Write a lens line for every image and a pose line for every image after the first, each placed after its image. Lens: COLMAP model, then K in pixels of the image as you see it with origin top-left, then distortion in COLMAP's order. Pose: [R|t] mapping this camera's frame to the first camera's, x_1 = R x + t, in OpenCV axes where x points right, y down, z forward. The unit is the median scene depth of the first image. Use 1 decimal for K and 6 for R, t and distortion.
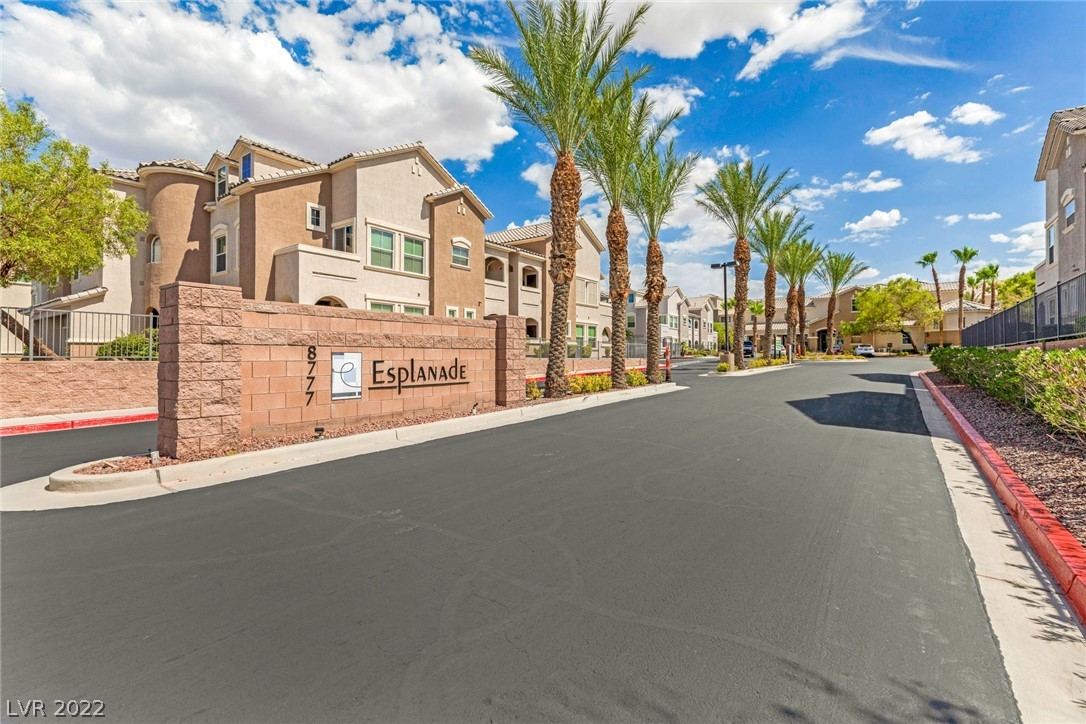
lens RADIAL K [[487.0, 0, 516.1], [0, 487.0, 355.7], [0, 0, 1]] dist [-0.000217, 0.000035]
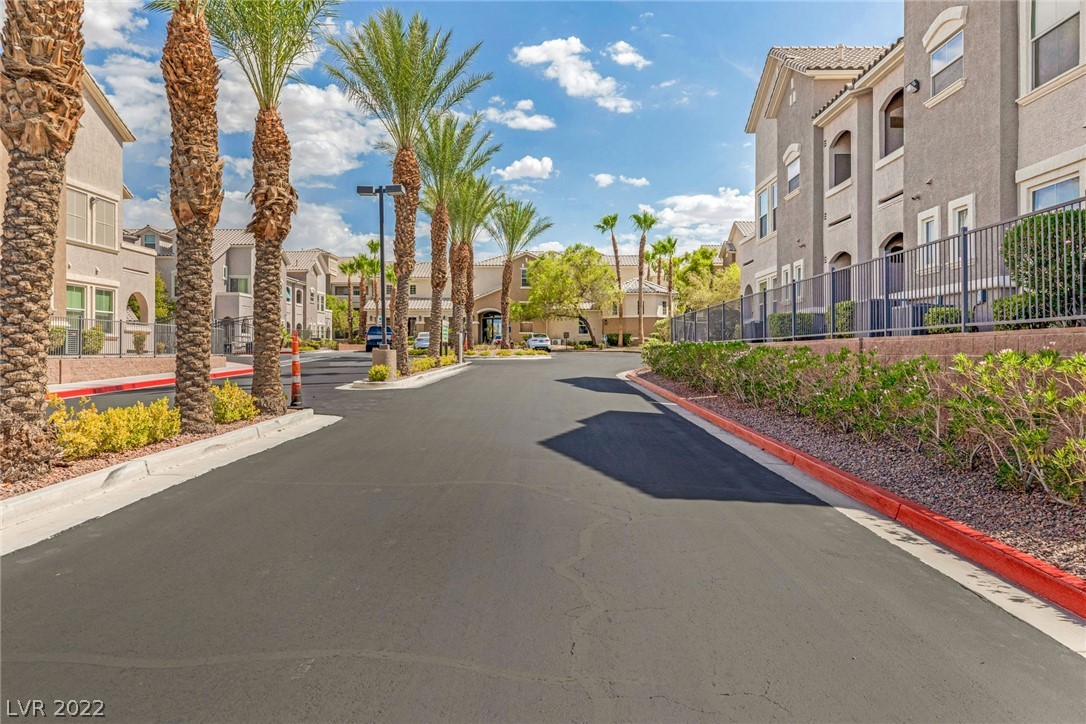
lens RADIAL K [[774.0, 0, 545.9], [0, 774.0, 347.6], [0, 0, 1]] dist [0.002697, 0.004713]
pose [[0.776216, 0.001876, 0.630464, 0.010294], [-0.002749, 0.999996, 0.000409, -0.004019], [-0.630461, -0.002050, 0.776218, 0.132534]]
